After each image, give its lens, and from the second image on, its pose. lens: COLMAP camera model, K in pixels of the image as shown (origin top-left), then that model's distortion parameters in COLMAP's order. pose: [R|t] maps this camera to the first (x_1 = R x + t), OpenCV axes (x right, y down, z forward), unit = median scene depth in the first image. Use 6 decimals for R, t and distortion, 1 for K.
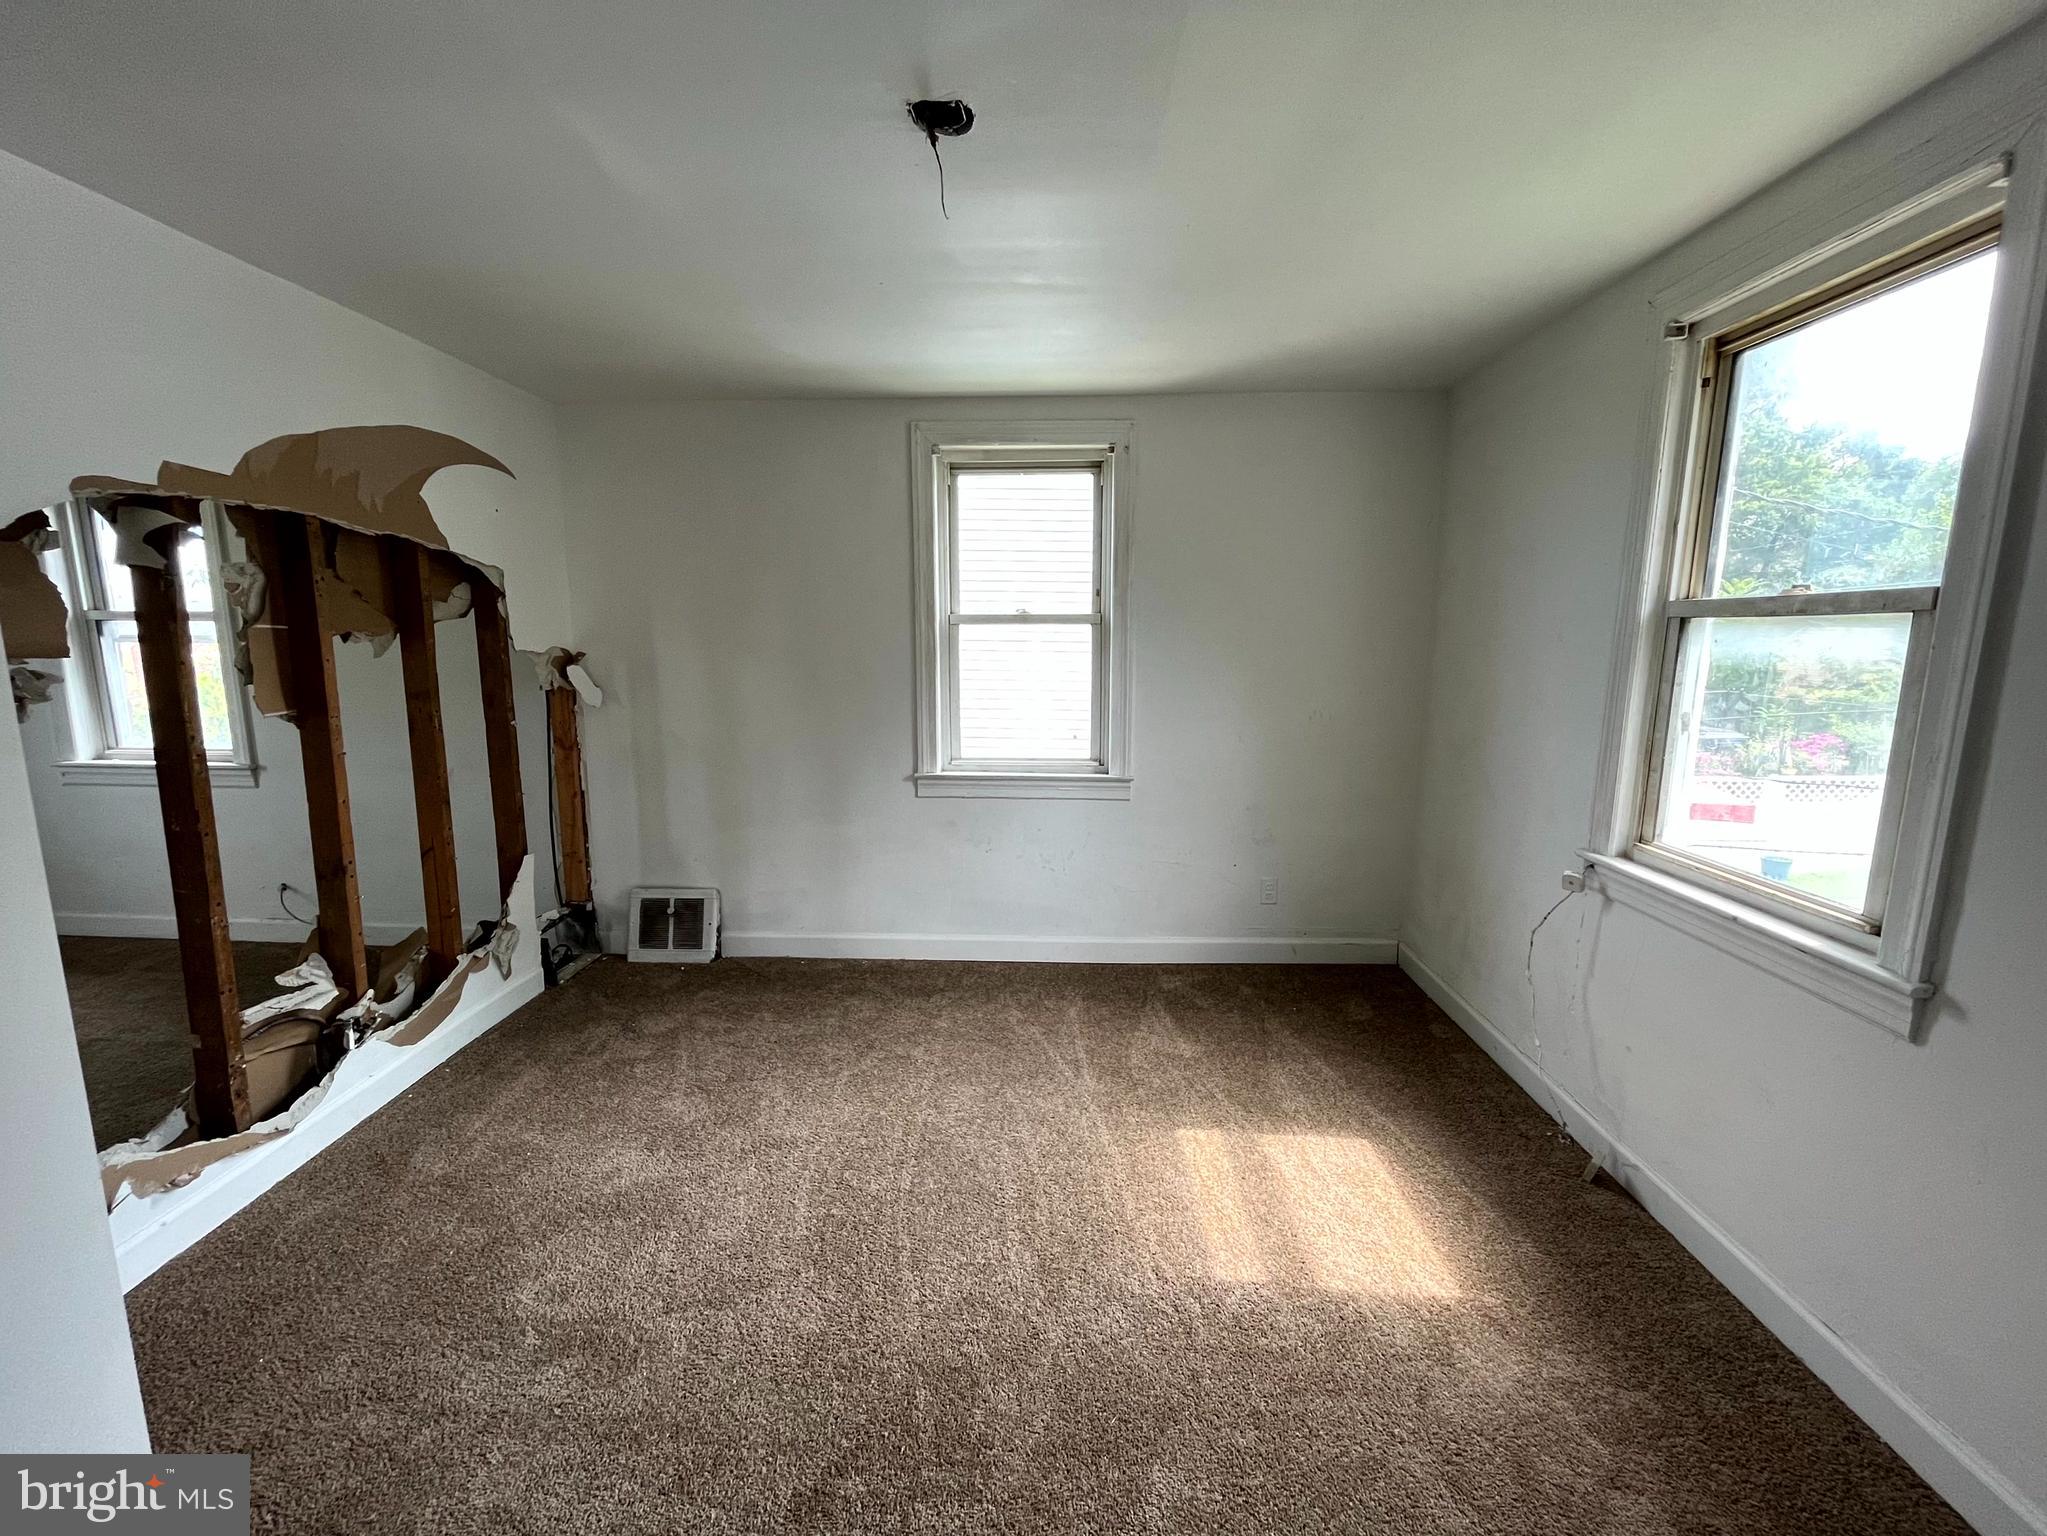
lens RADIAL K [[832.7, 0, 1020.0], [0, 832.7, 766.7], [0, 0, 1]] dist [-0.003761, 0.000807]
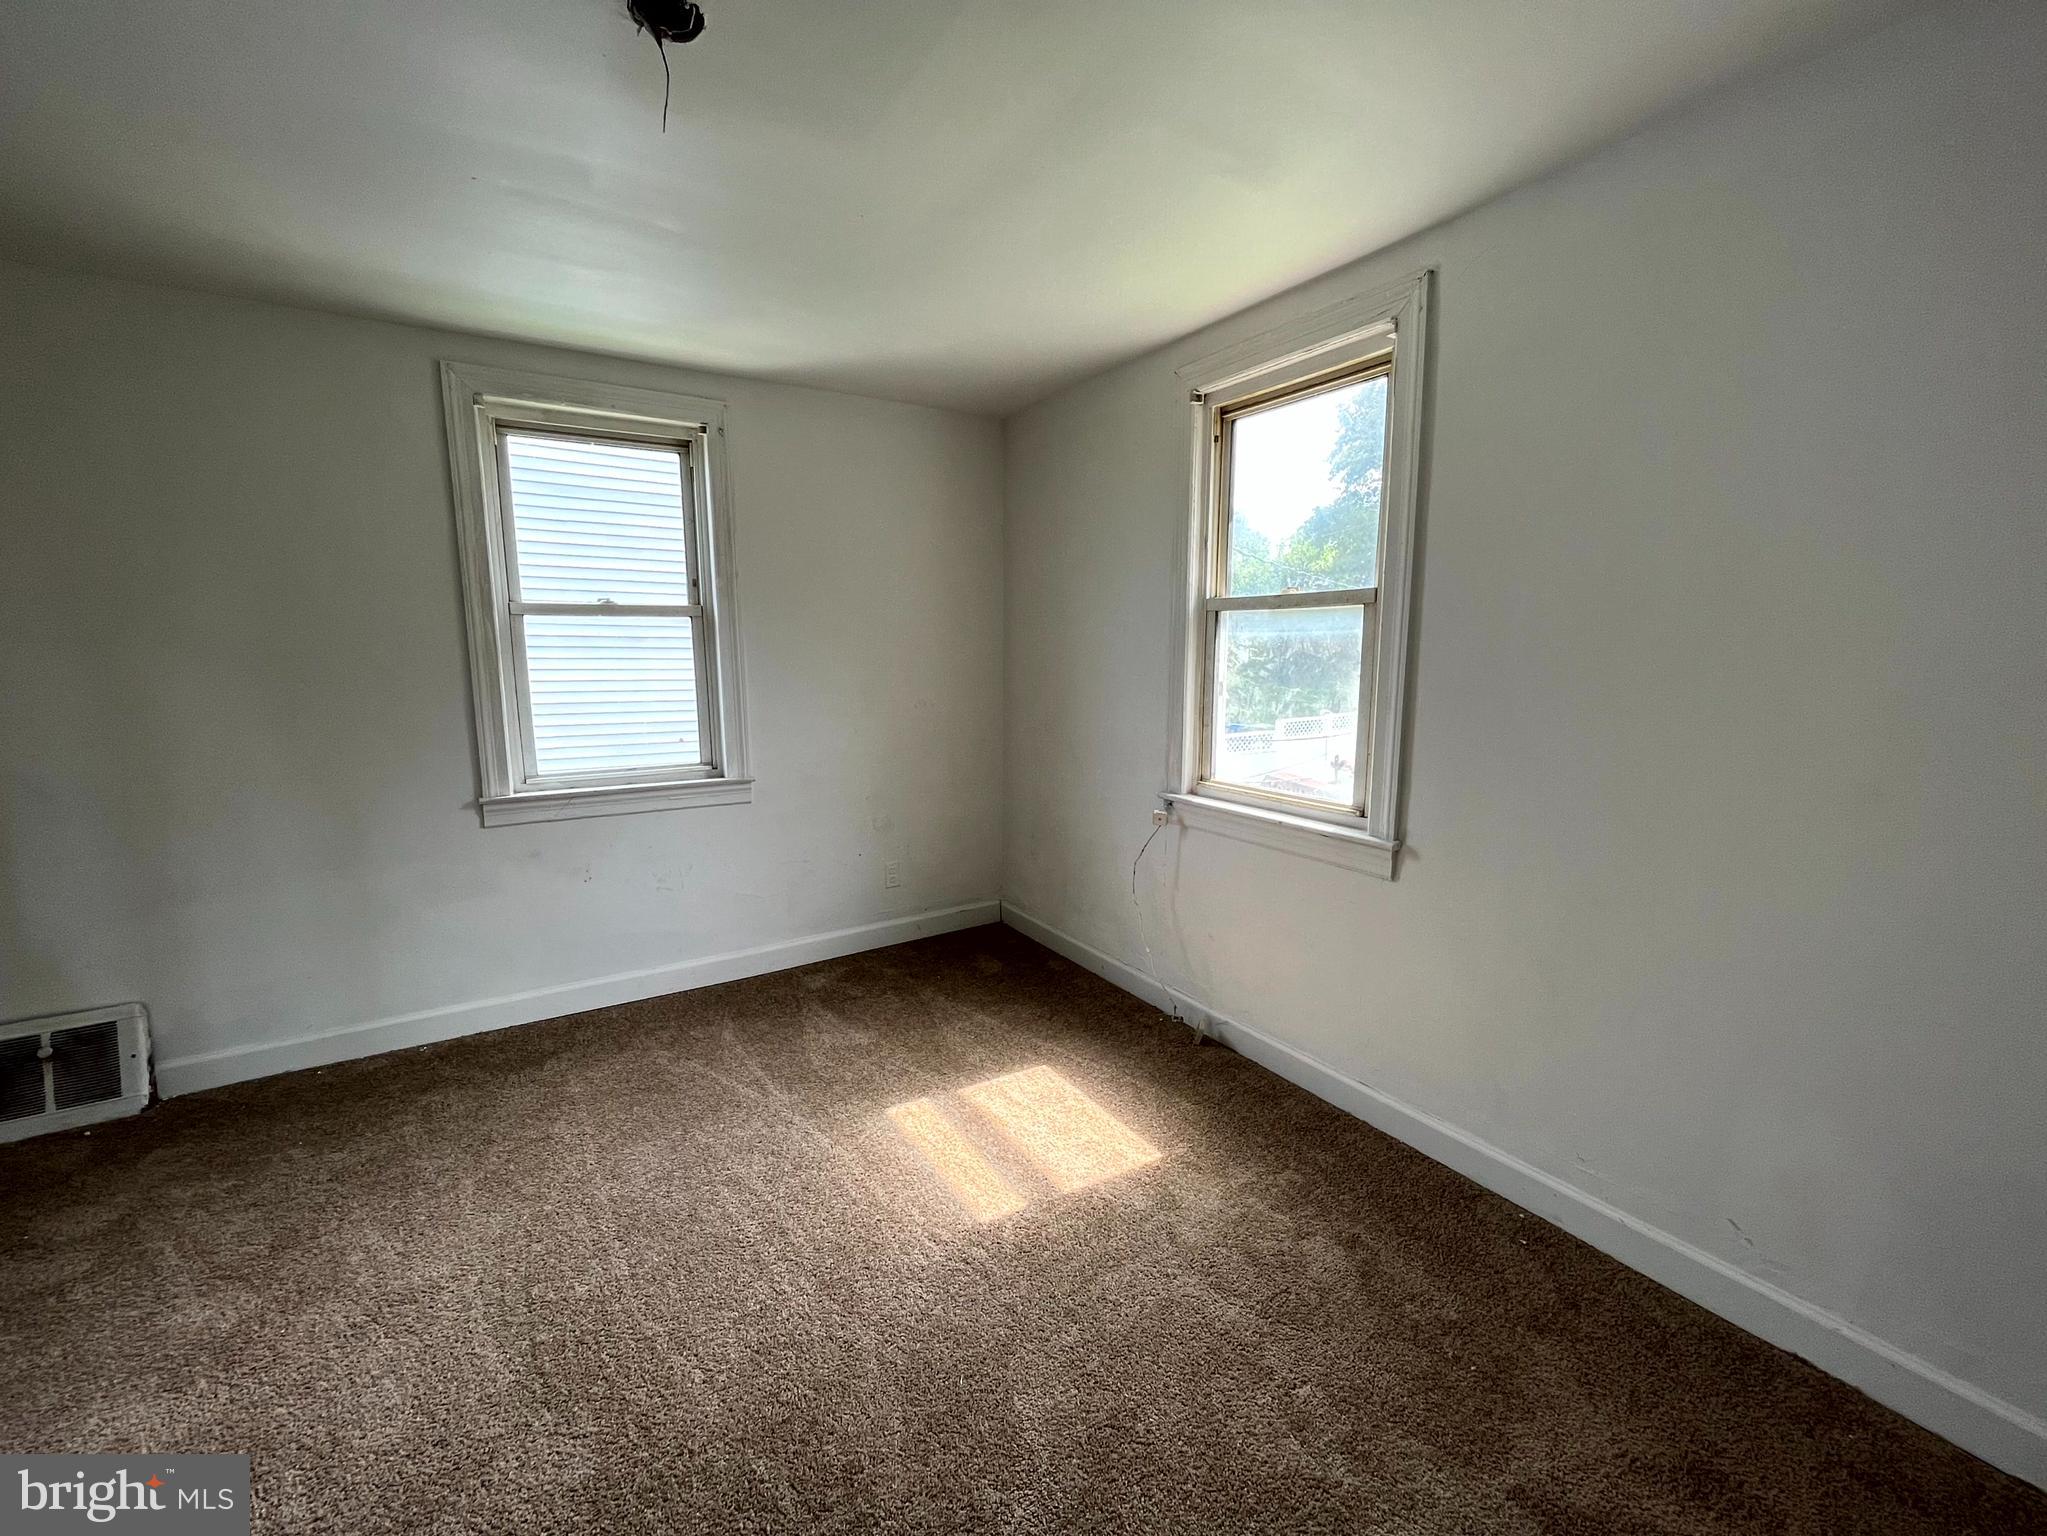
lens RADIAL K [[832.7, 0, 1021.5], [0, 832.7, 767.5], [0, 0, 1]] dist [-0.003761, 0.000807]
pose [[0.822630, -0.085457, 0.562119, -0.197040], [0.092153, 0.995608, 0.016499, 0.018088], [-0.561060, 0.038229, 0.826892, 0.053750]]
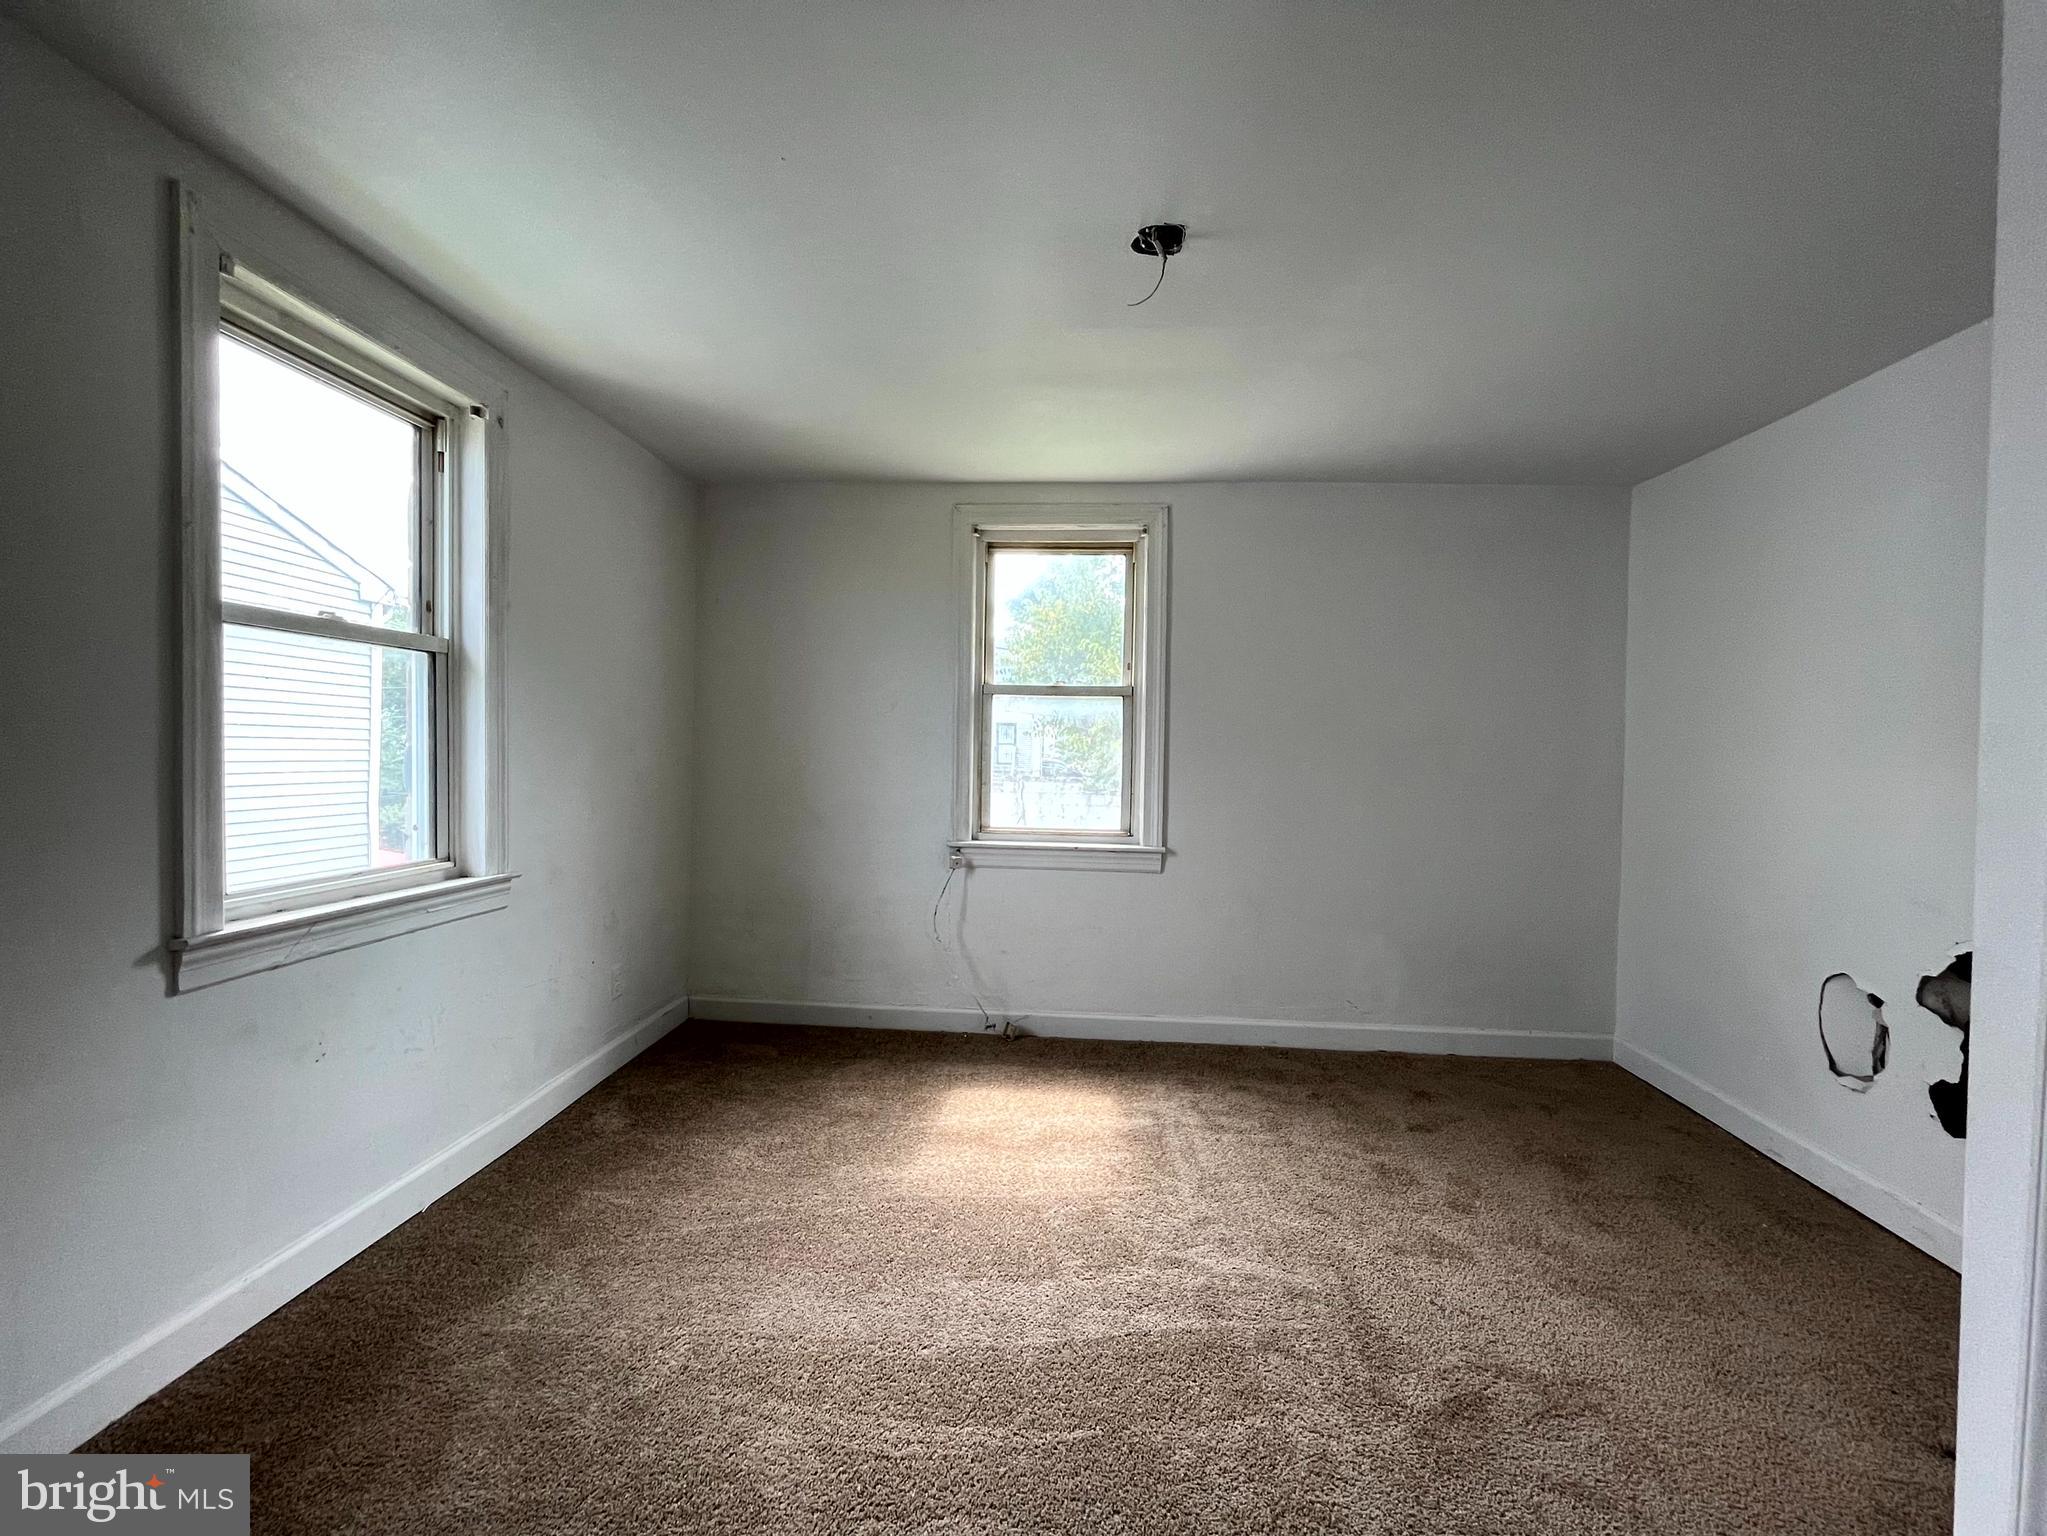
lens RADIAL K [[832.7, 0, 1023.3], [0, 832.7, 767.1], [0, 0, 1]] dist [-0.003761, 0.000807]
pose [[0.025738, -0.021496, 0.999438, -0.756640], [0.137763, 0.990306, 0.017751, -0.039719], [-0.990131, 0.137229, 0.028450, 0.721931]]
